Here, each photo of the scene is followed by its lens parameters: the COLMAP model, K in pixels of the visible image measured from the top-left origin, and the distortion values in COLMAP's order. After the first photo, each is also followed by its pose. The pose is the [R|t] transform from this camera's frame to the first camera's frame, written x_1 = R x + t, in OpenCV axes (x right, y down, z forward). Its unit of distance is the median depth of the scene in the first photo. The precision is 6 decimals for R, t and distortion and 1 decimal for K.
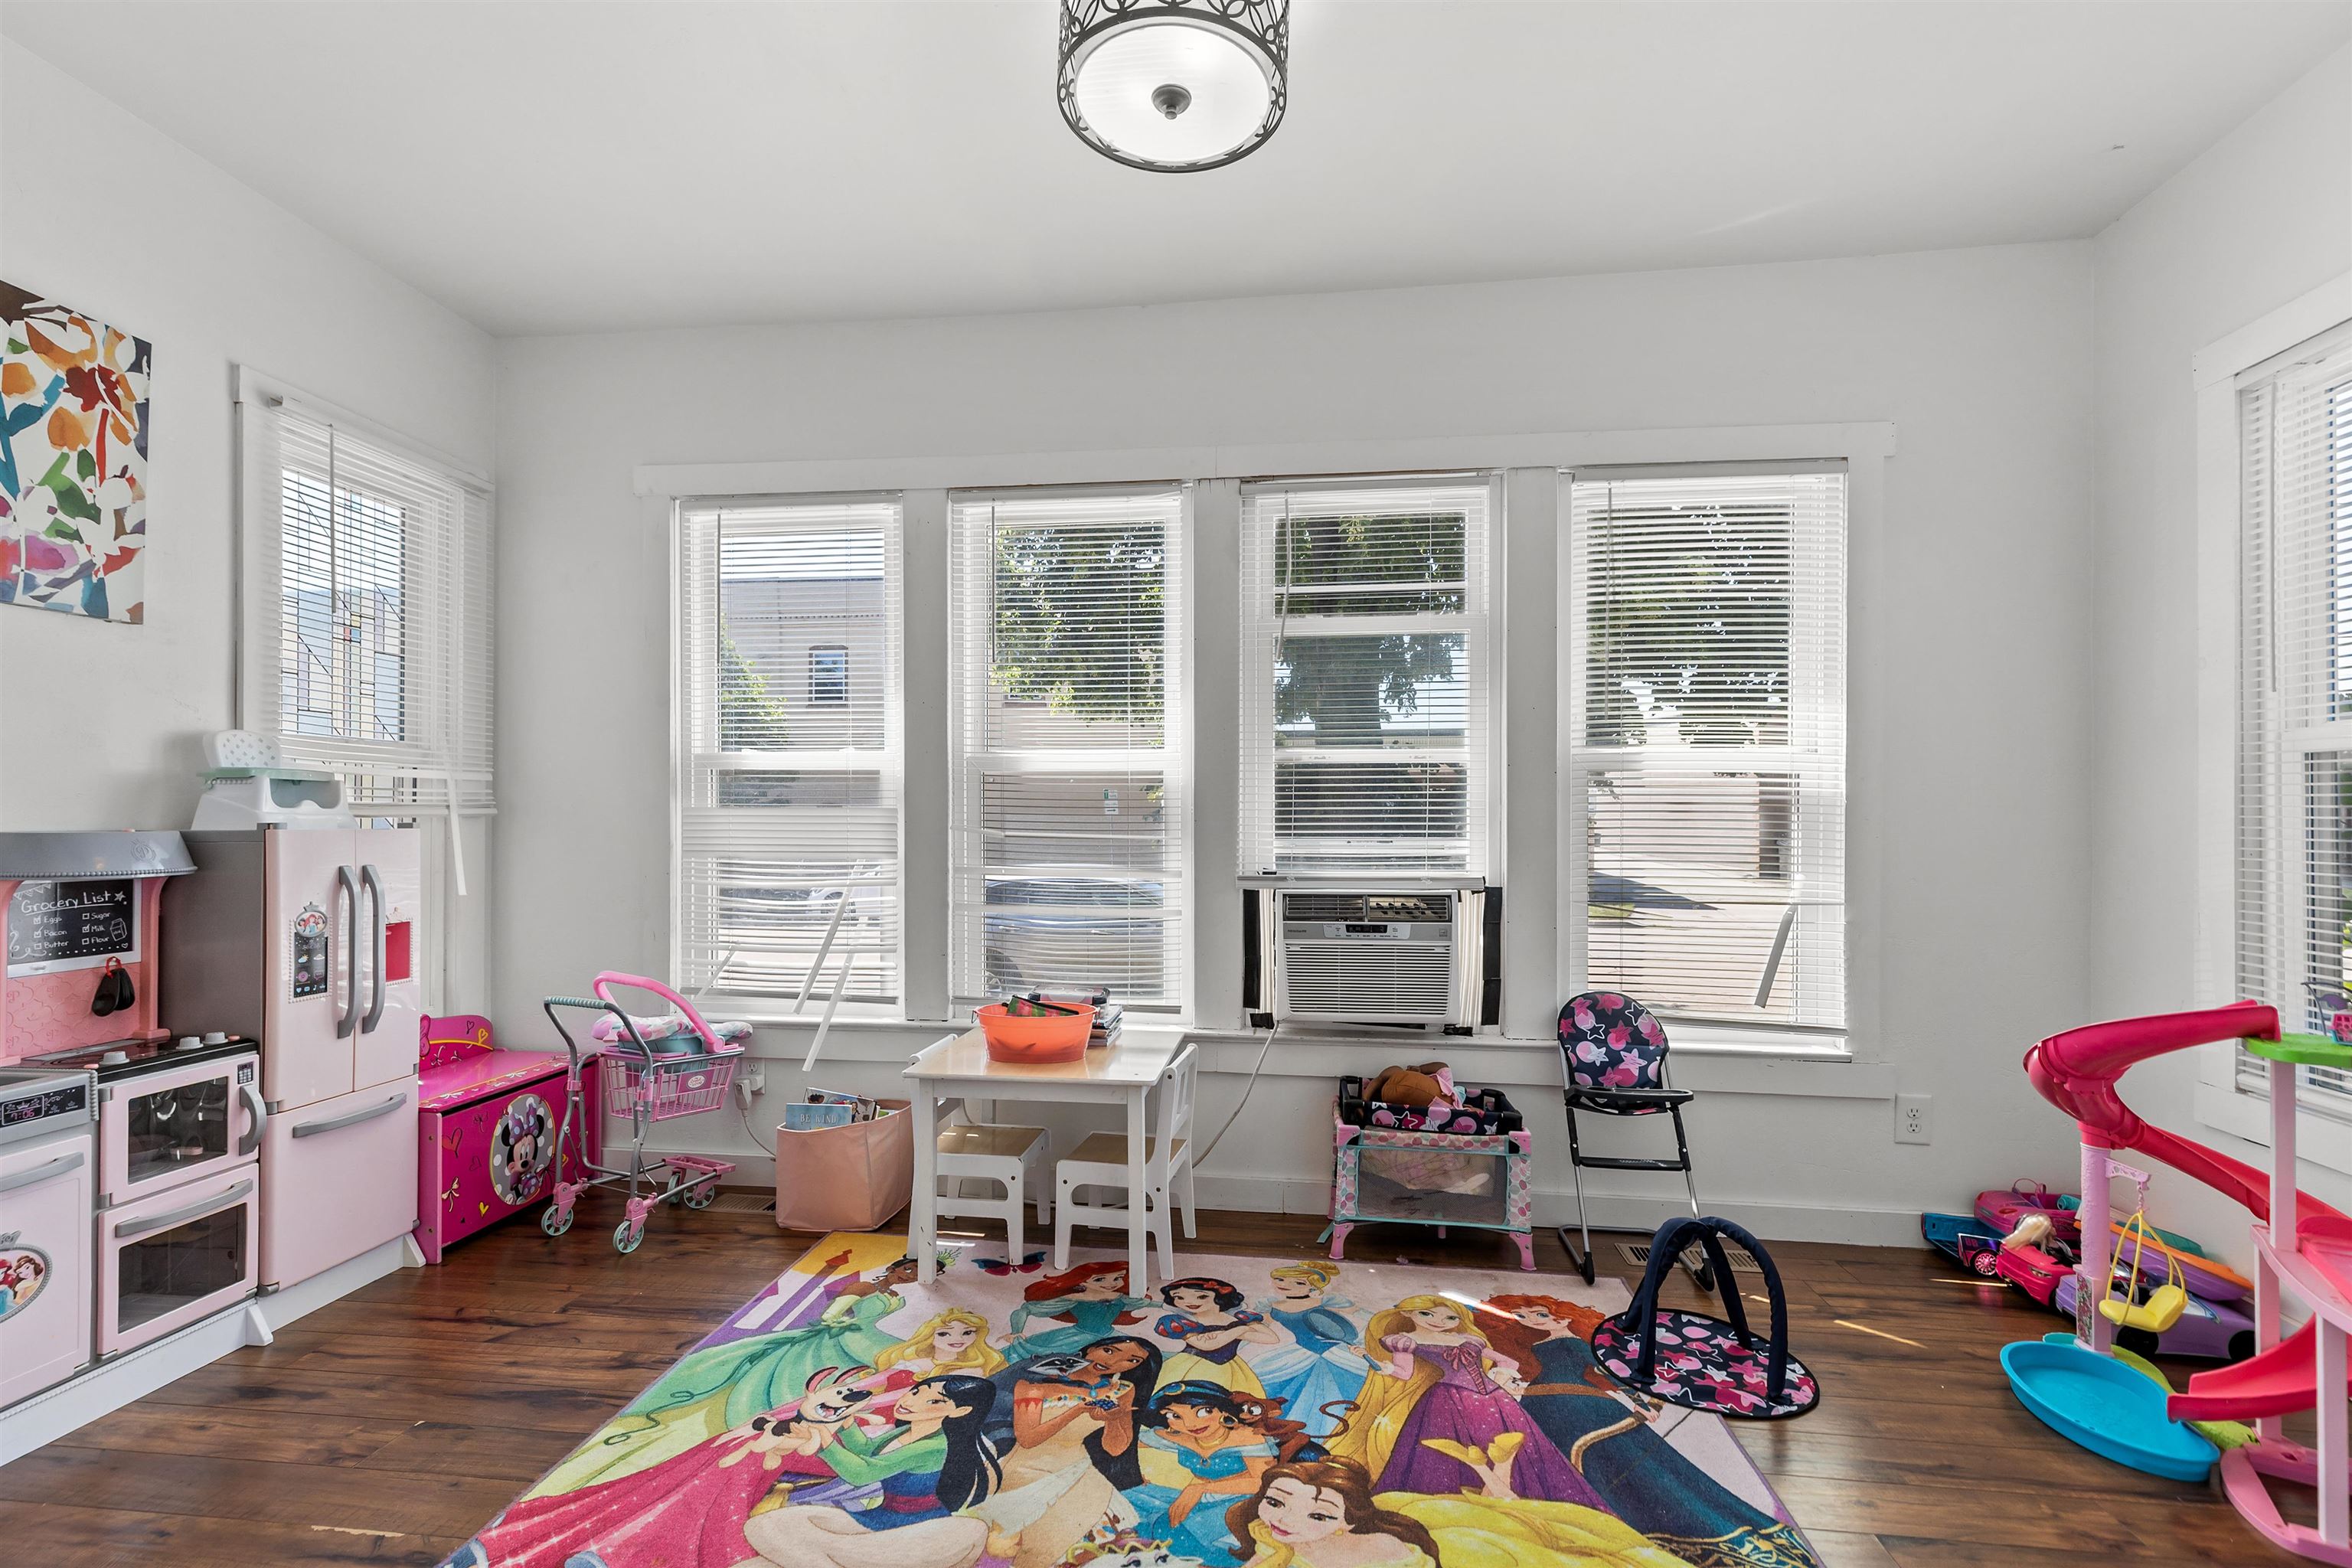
lens RADIAL K [[1062.2, 0, 1160.8], [0, 1062.2, 784.5], [0, 0, 1]] dist [0.007083, -0.000625]
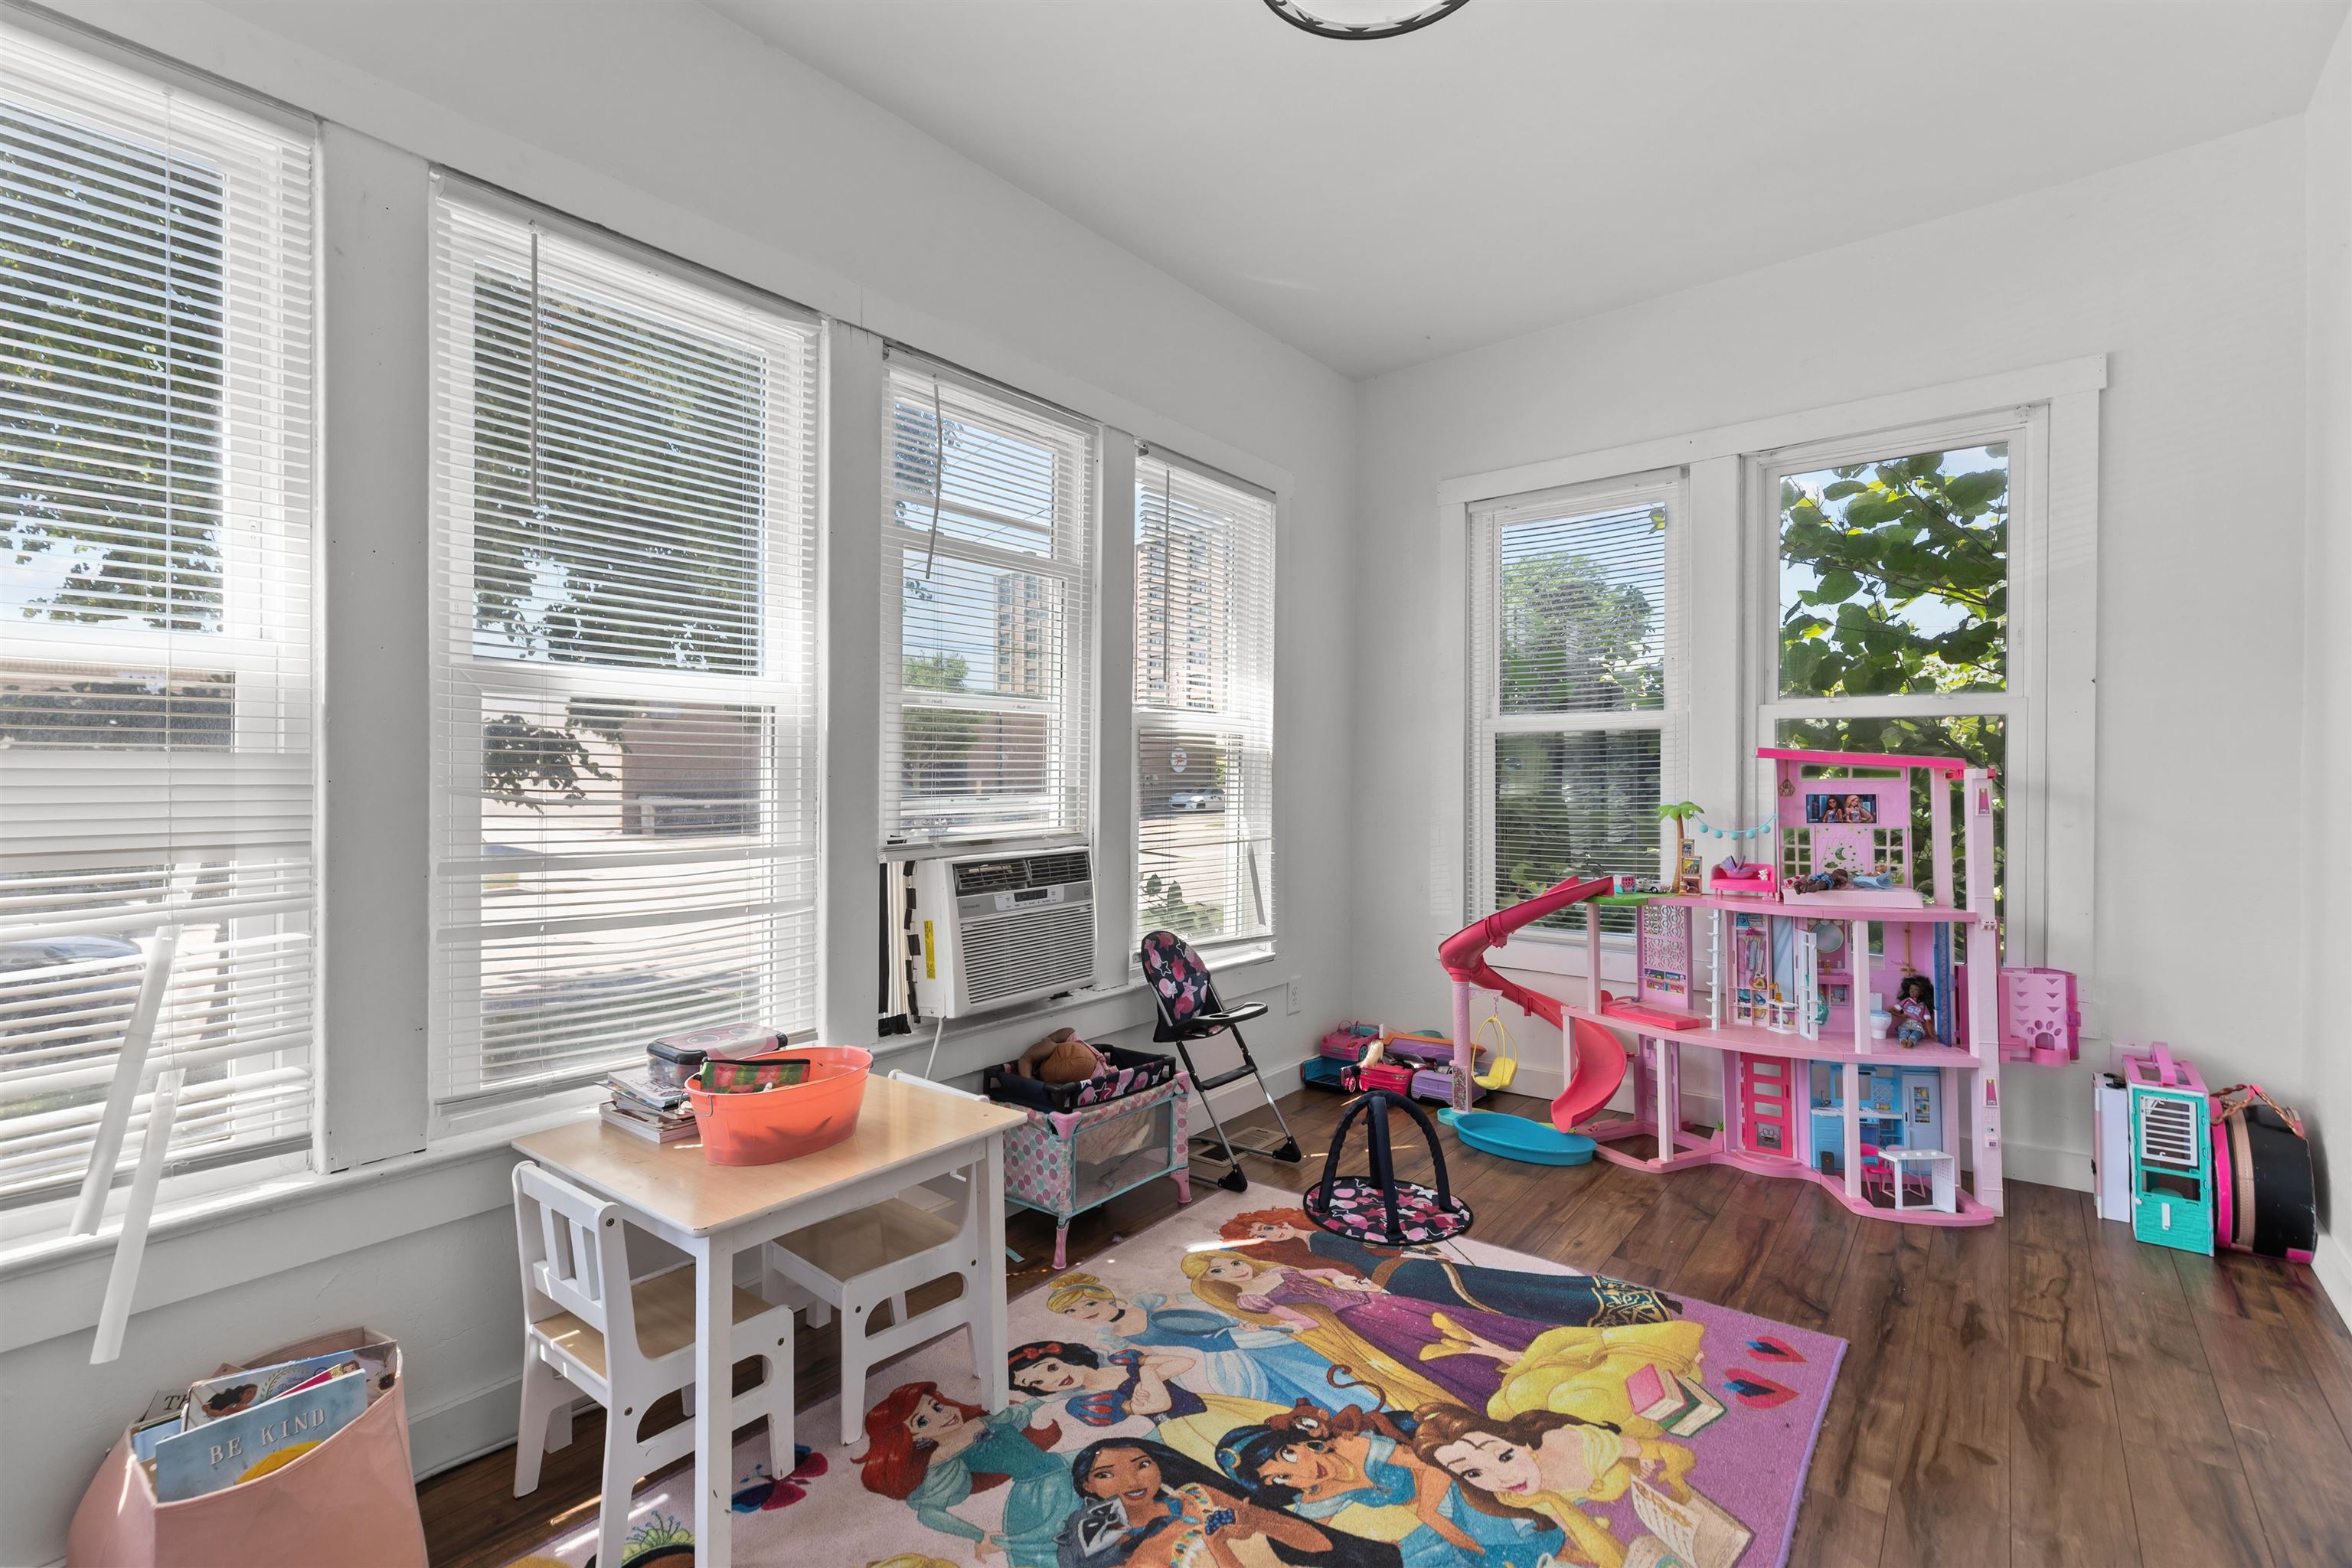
lens RADIAL K [[1058.4, 0, 1174.9], [0, 1058.4, 752.3], [0, 0, 1]] dist [0.000529, -0.000792]
pose [[0.517920, 0.015245, 0.855293, -0.650017], [-0.022851, 0.999731, -0.003983, 0.020610], [-0.855124, -0.017481, 0.518129, 0.557159]]
